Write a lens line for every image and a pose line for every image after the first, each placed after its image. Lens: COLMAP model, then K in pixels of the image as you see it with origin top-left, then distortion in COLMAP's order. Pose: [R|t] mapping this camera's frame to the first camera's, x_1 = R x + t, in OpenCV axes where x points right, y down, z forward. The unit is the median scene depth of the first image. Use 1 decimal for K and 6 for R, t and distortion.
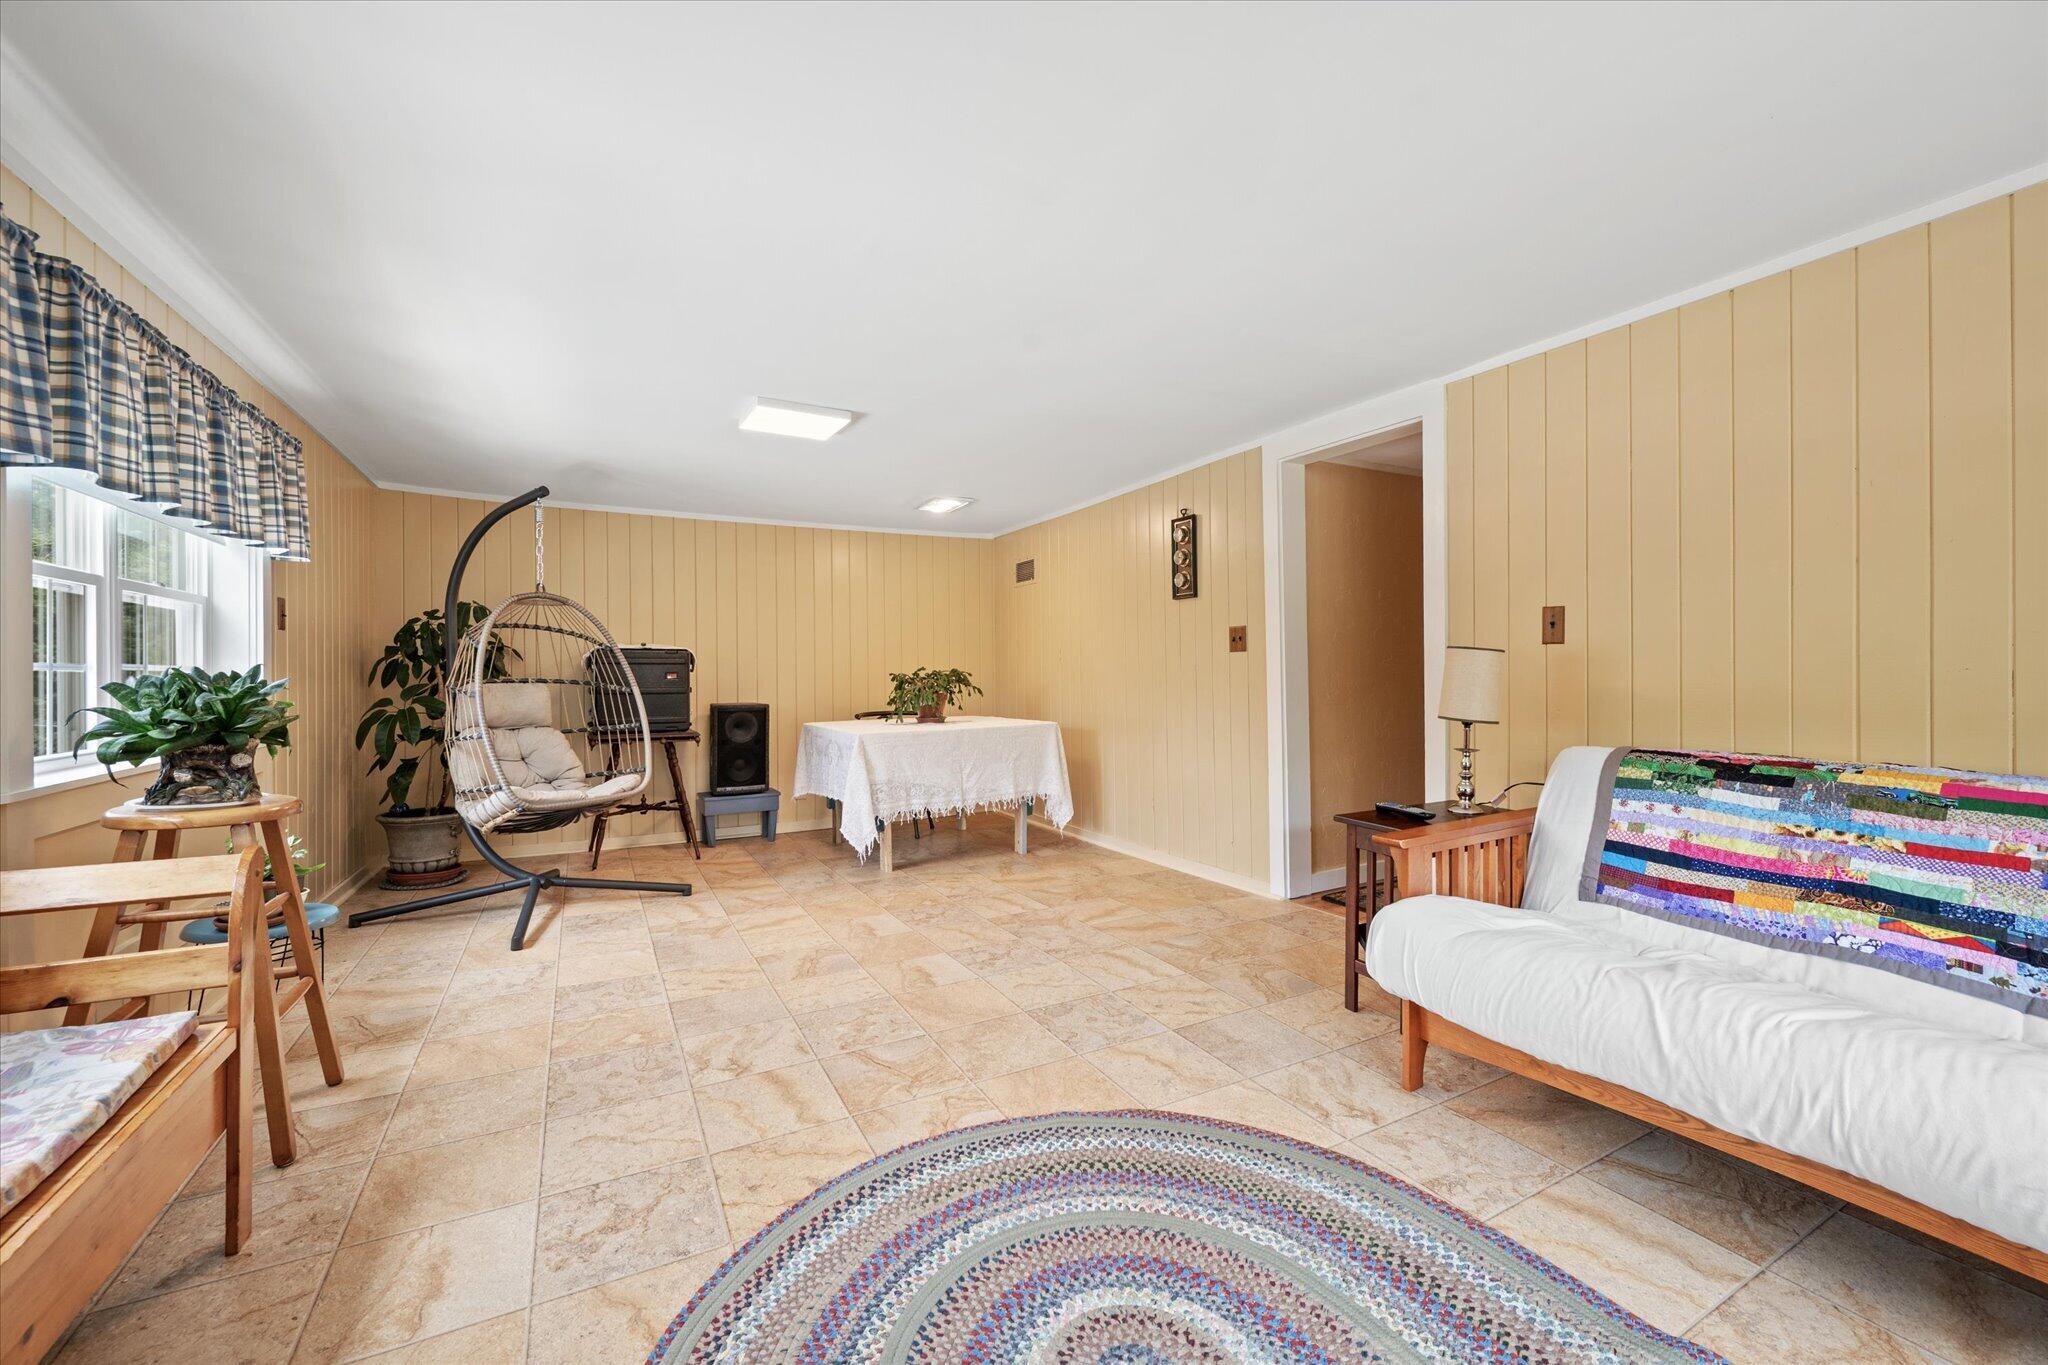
lens RADIAL K [[841.4, 0, 1022.0], [0, 841.4, 666.8], [0, 0, 1]] dist [-0.001419, 0.001640]
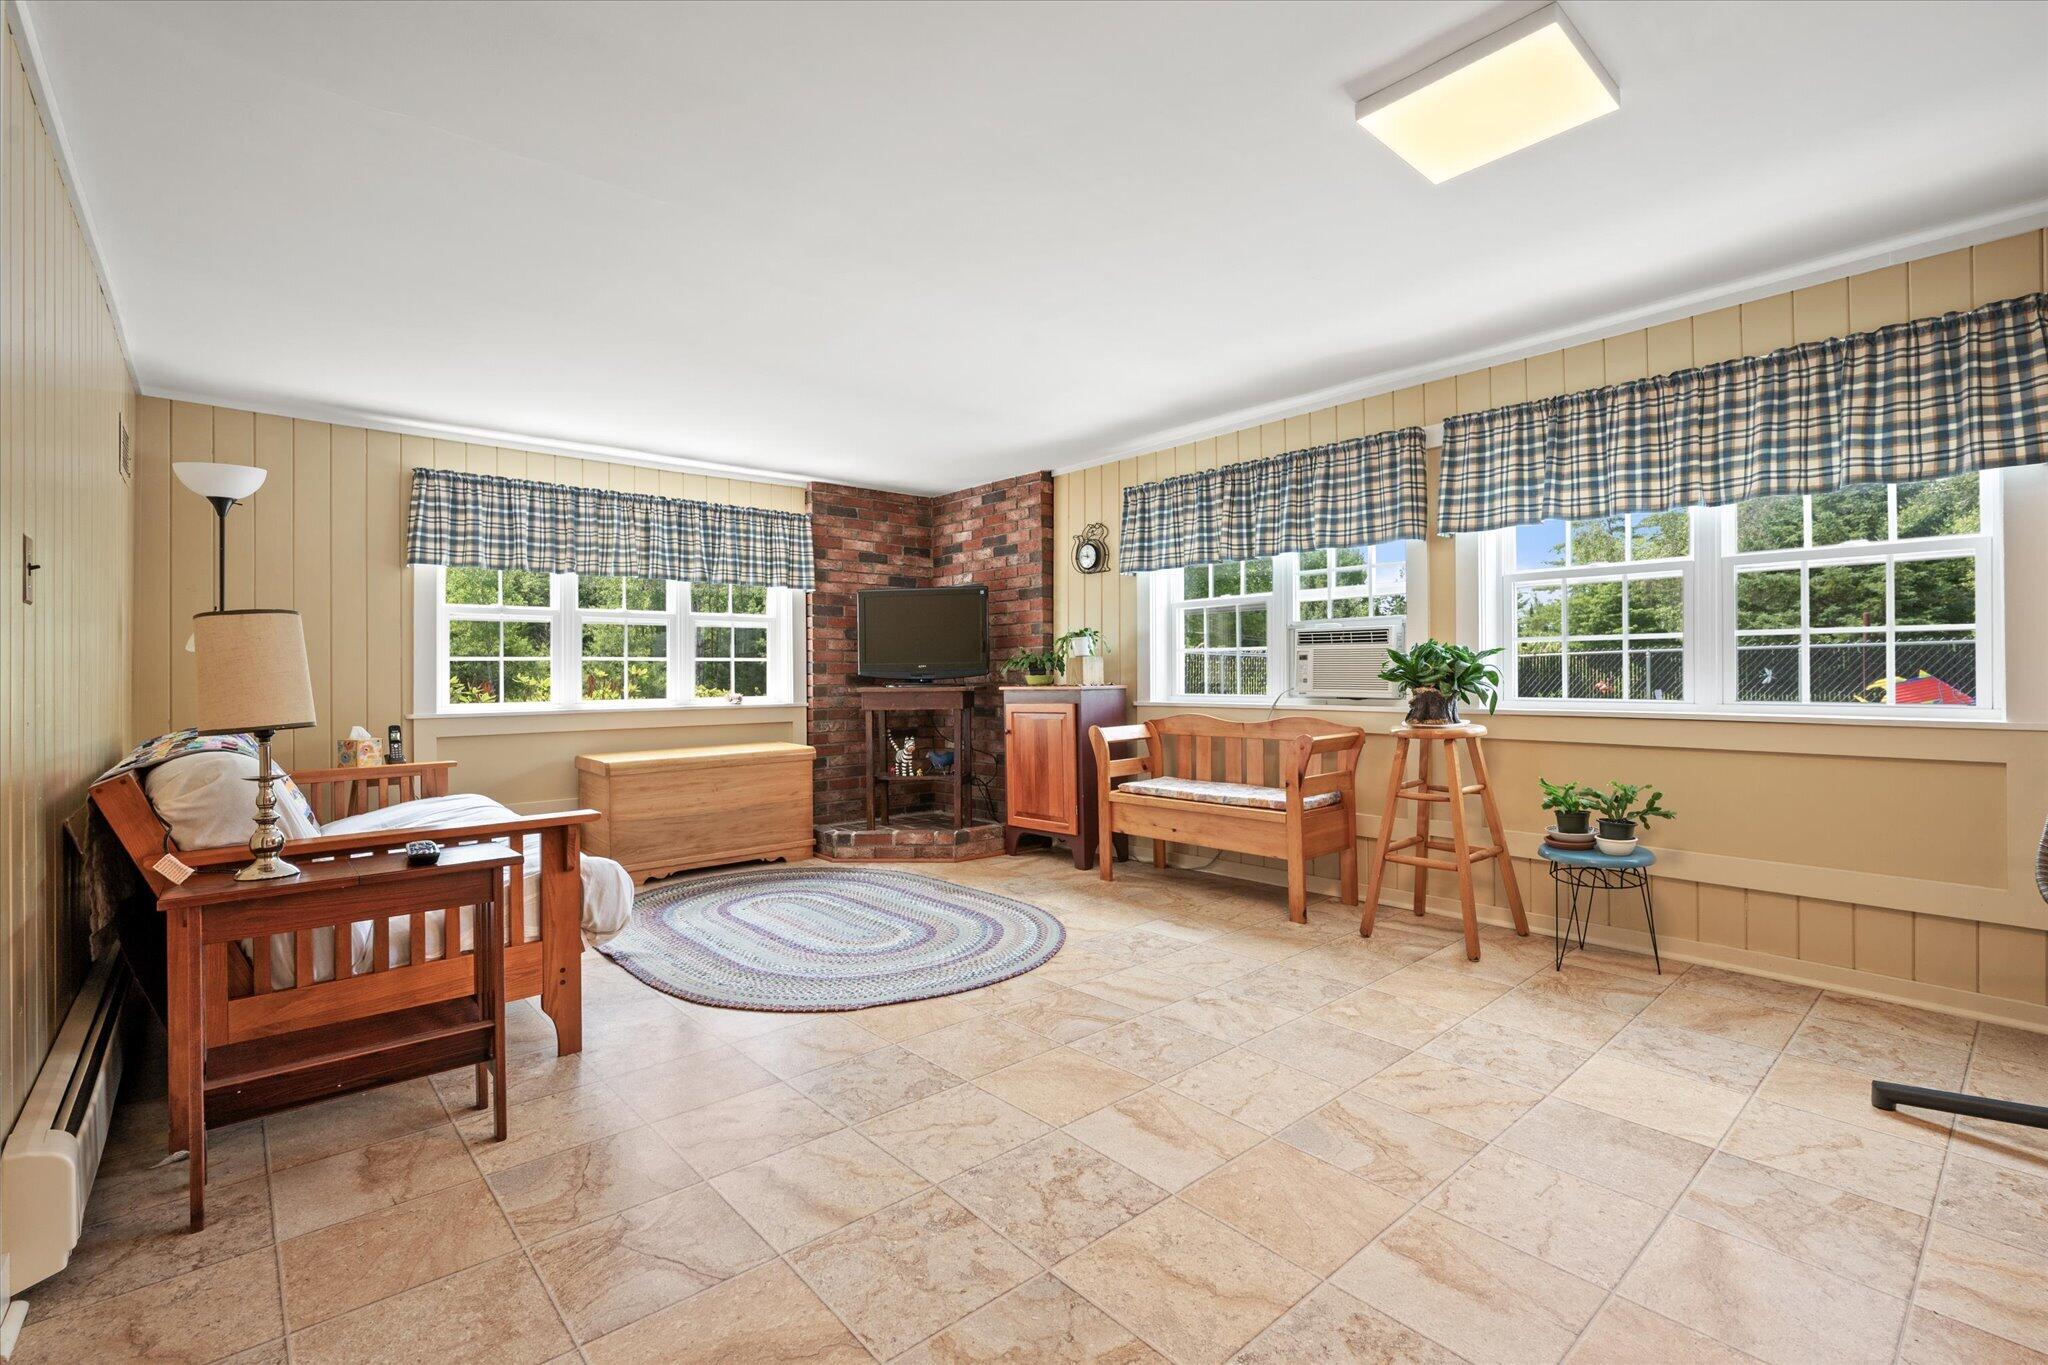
lens RADIAL K [[886.5, 0, 1020.7], [0, 886.5, 678.3], [0, 0, 1]] dist [-0.000247, 0.000000]
pose [[-0.973827, 0.019548, -0.226448, 0.136316], [0.018884, 0.999809, 0.005097, 0.036811], [0.226504, 0.000687, -0.974010, 1.855594]]
